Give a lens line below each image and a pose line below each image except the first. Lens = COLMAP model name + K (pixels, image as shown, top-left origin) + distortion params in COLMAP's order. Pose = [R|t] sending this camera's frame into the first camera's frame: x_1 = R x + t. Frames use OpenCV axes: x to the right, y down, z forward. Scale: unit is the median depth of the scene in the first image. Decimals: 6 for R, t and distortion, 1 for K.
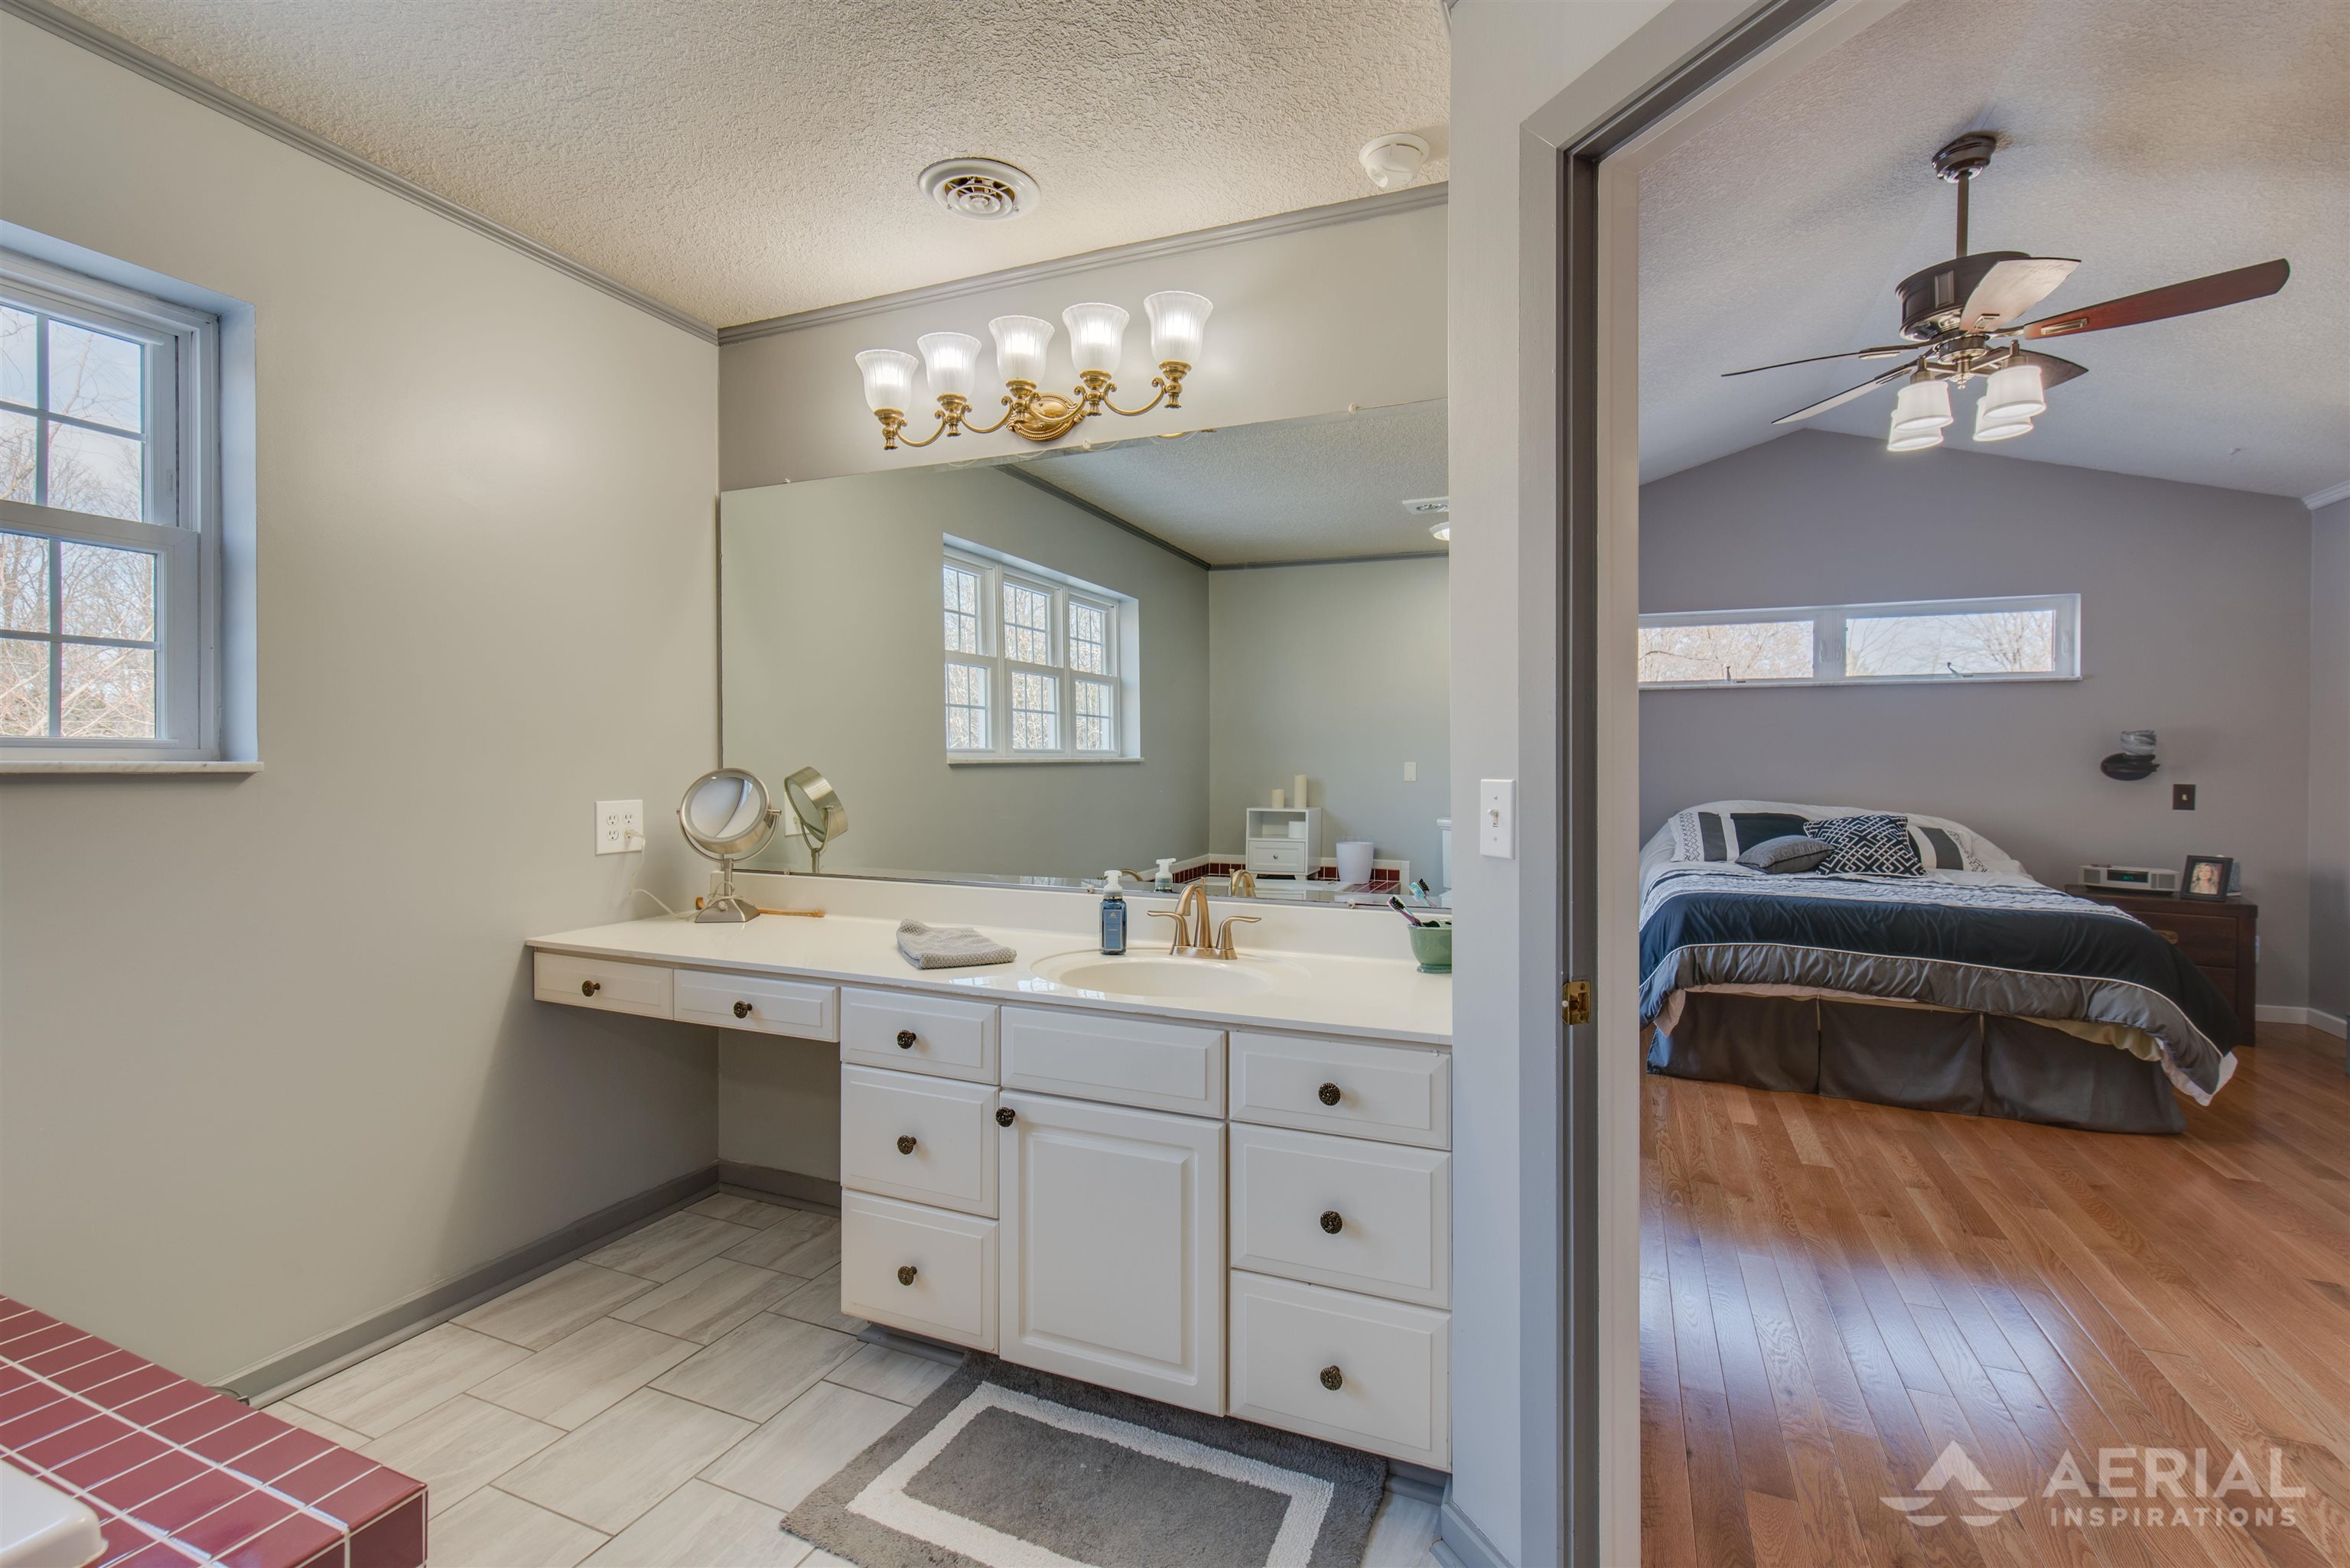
lens RADIAL K [[1012.0, 0, 1184.2], [0, 1012.0, 767.8], [0, 0, 1]] dist [0.000213, -0.000748]
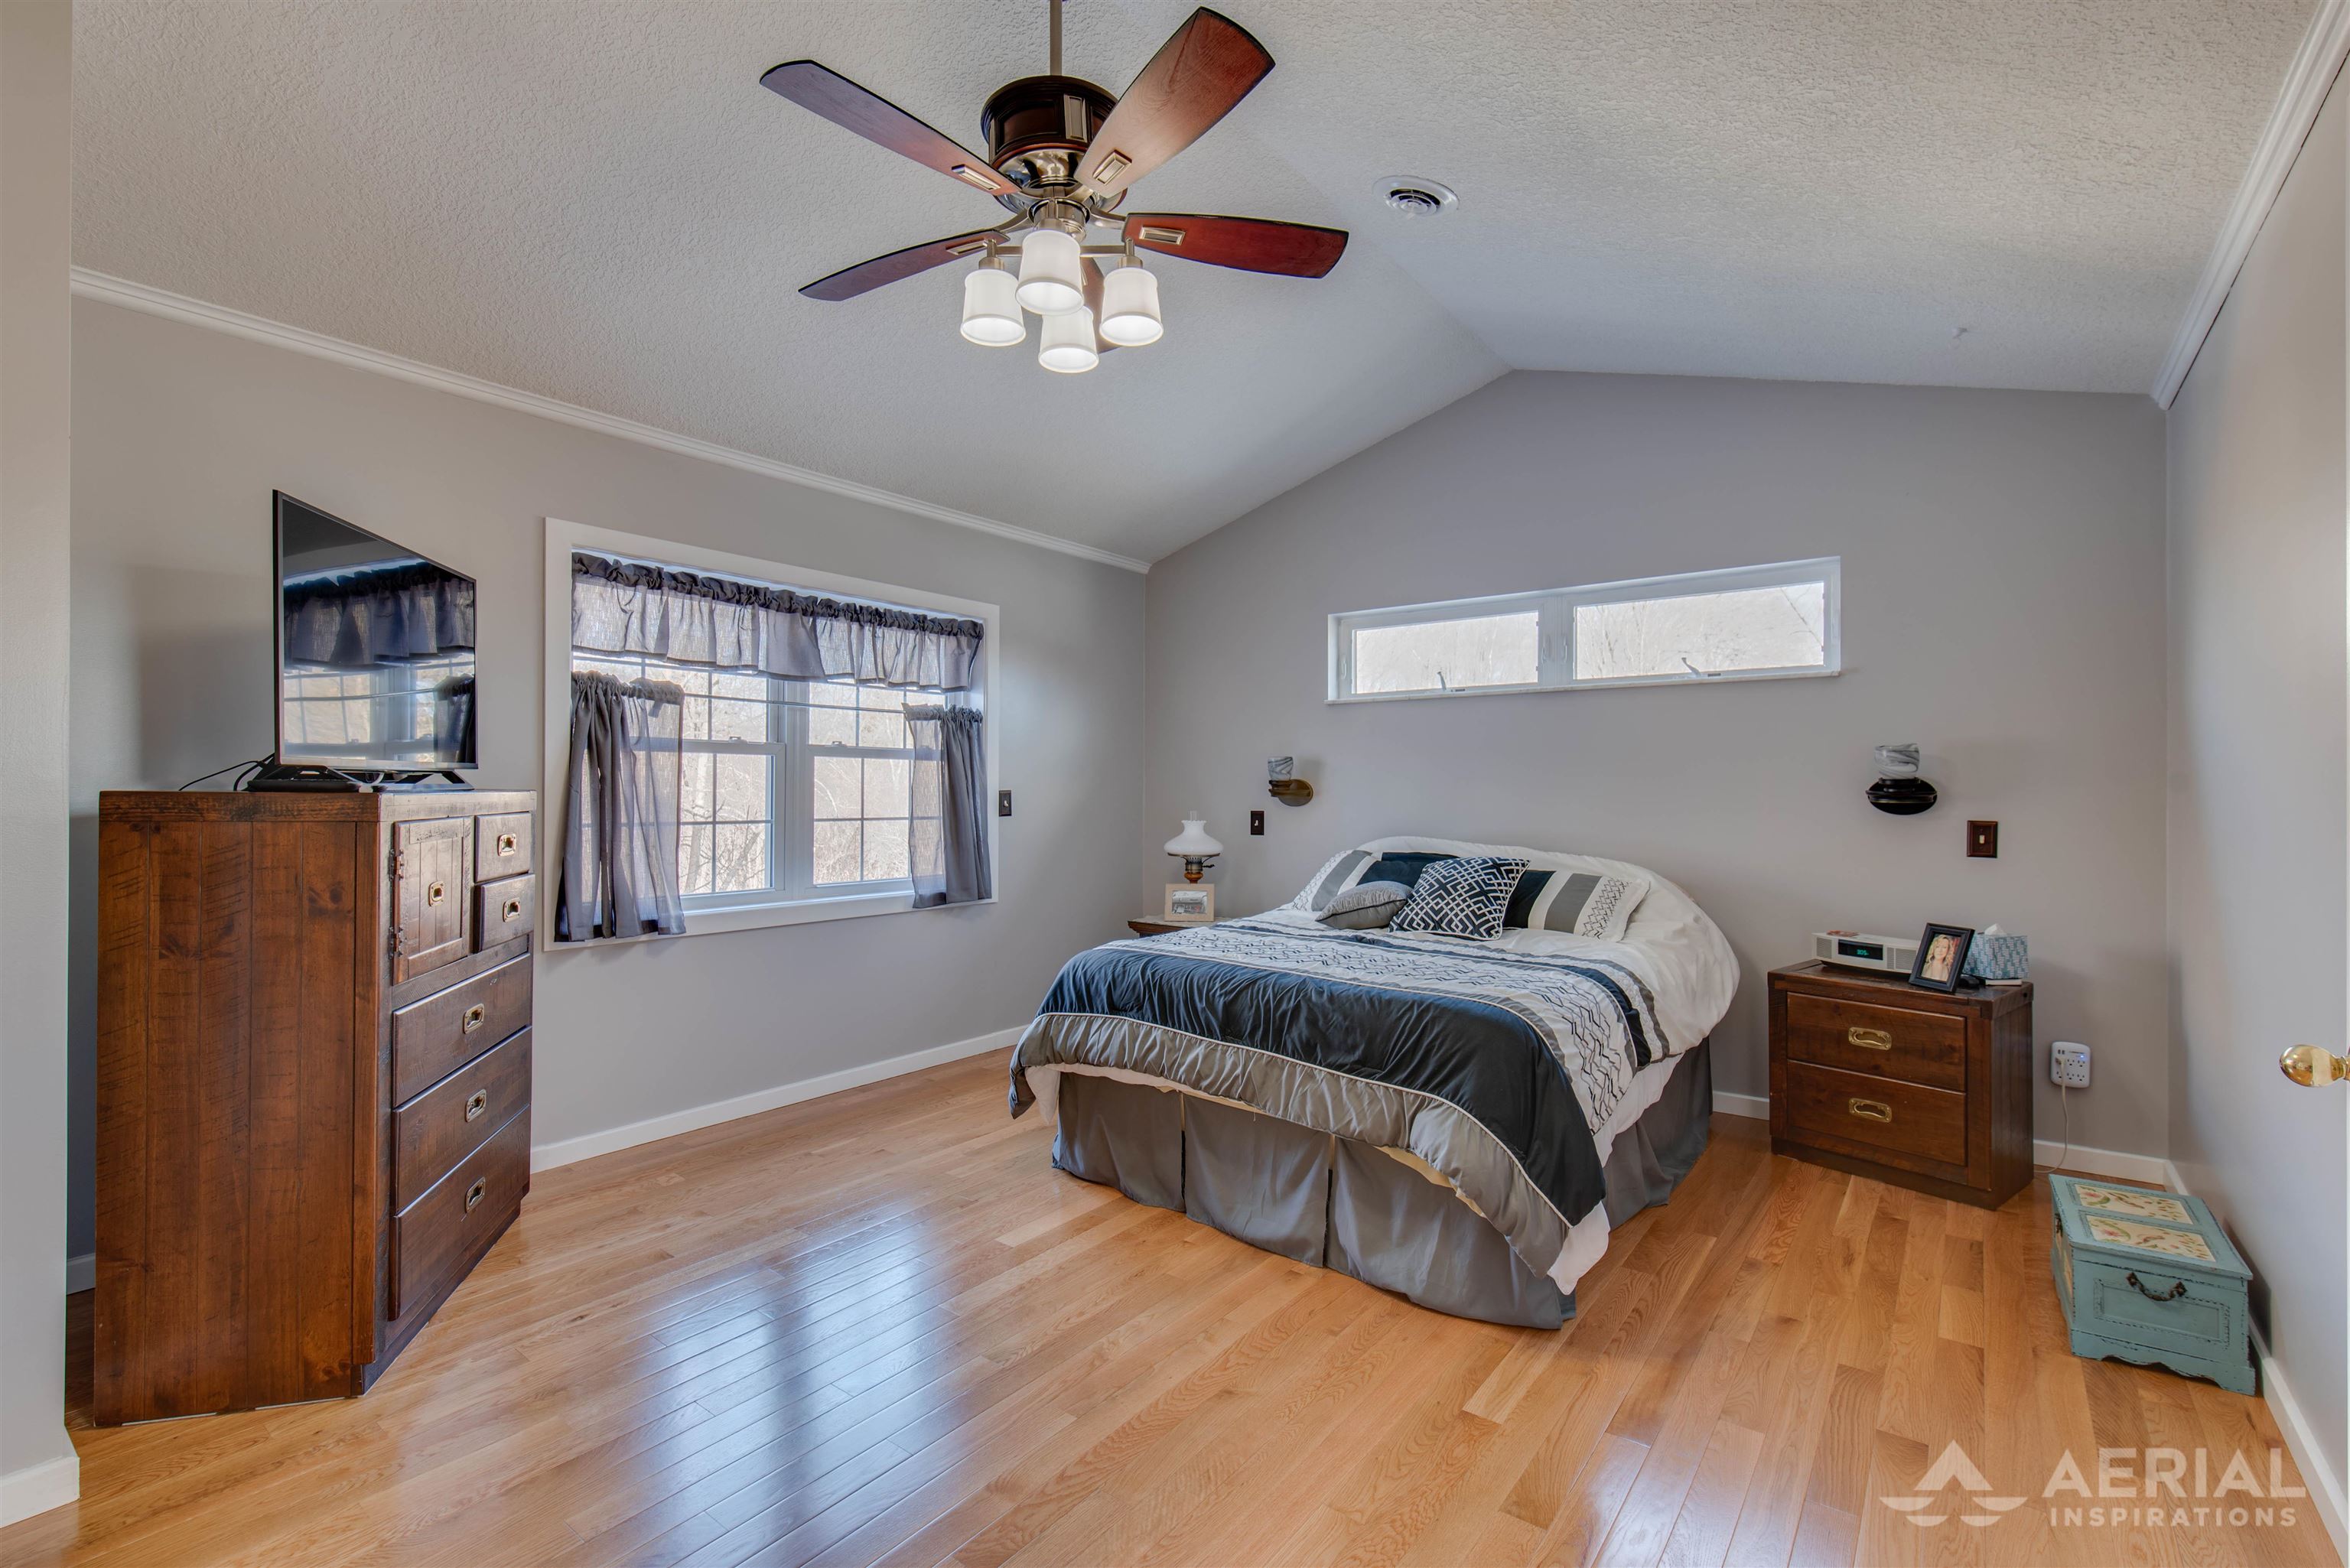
lens RADIAL K [[1012.0, 0, 1181.7], [0, 1012.0, 786.0], [0, 0, 1]] dist [0.000213, -0.000748]
pose [[0.968162, -0.000504, -0.250324, 0.689206], [-0.002499, 0.999929, -0.011679, 0.001902], [0.250312, 0.011932, 0.968092, 0.204706]]
